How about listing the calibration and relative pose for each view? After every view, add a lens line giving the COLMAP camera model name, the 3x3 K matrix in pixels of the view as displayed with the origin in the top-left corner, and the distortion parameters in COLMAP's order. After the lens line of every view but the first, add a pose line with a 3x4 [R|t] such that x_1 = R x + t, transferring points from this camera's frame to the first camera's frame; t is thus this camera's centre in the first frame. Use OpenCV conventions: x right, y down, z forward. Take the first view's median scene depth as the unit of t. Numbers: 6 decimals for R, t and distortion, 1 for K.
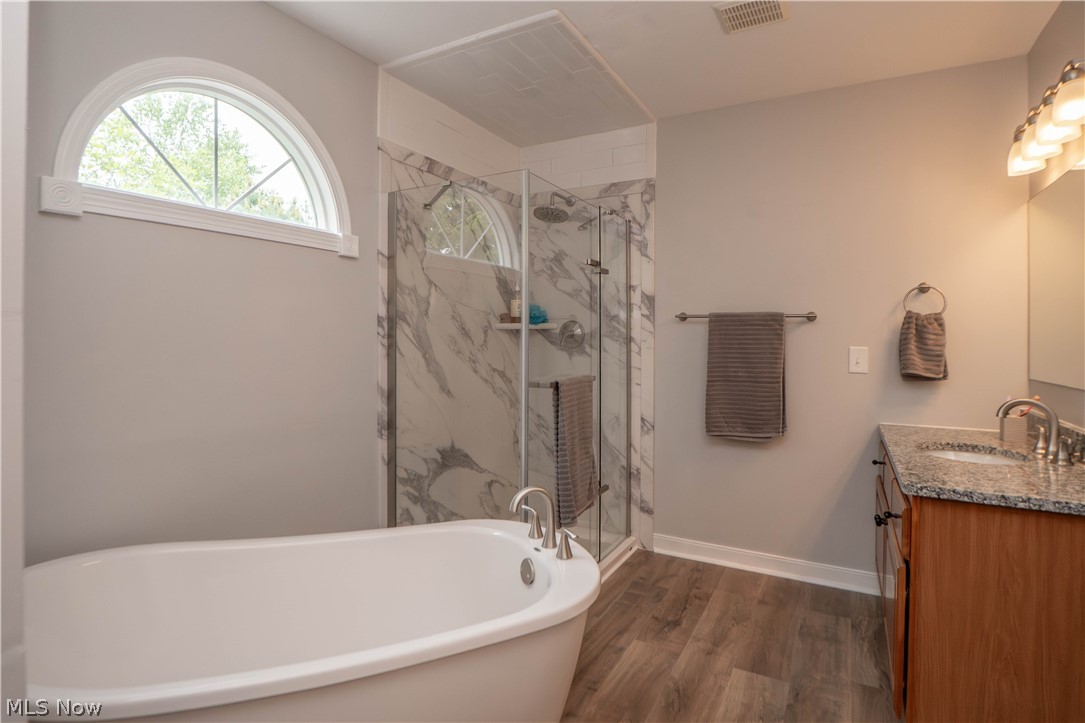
lens RADIAL K [[552.5, 0, 543.0], [0, 552.5, 354.0], [0, 0, 1]] dist [-0.036925, 0.001647]
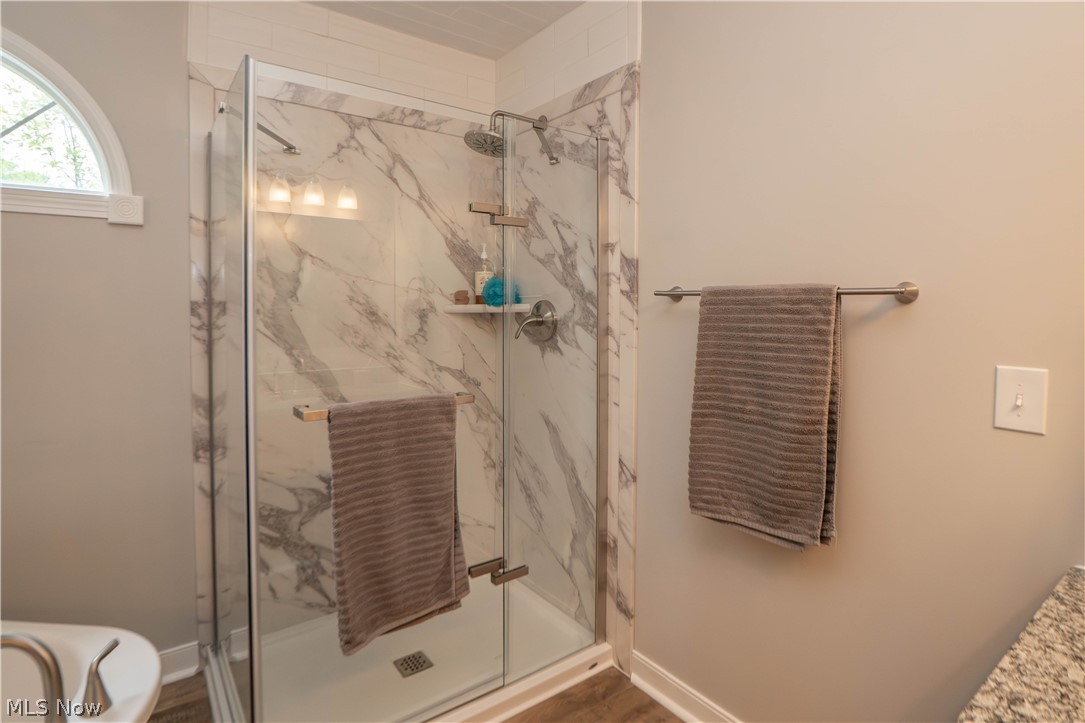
lens RADIAL K [[552.5, 0, 539.6], [0, 552.5, 332.9], [0, 0, 1]] dist [-0.036925, 0.001647]
pose [[0.910109, 0.018529, -0.413954, 0.353560], [-0.012379, 0.999770, 0.017536, -0.035014], [0.414183, -0.010836, 0.910129, 0.413016]]
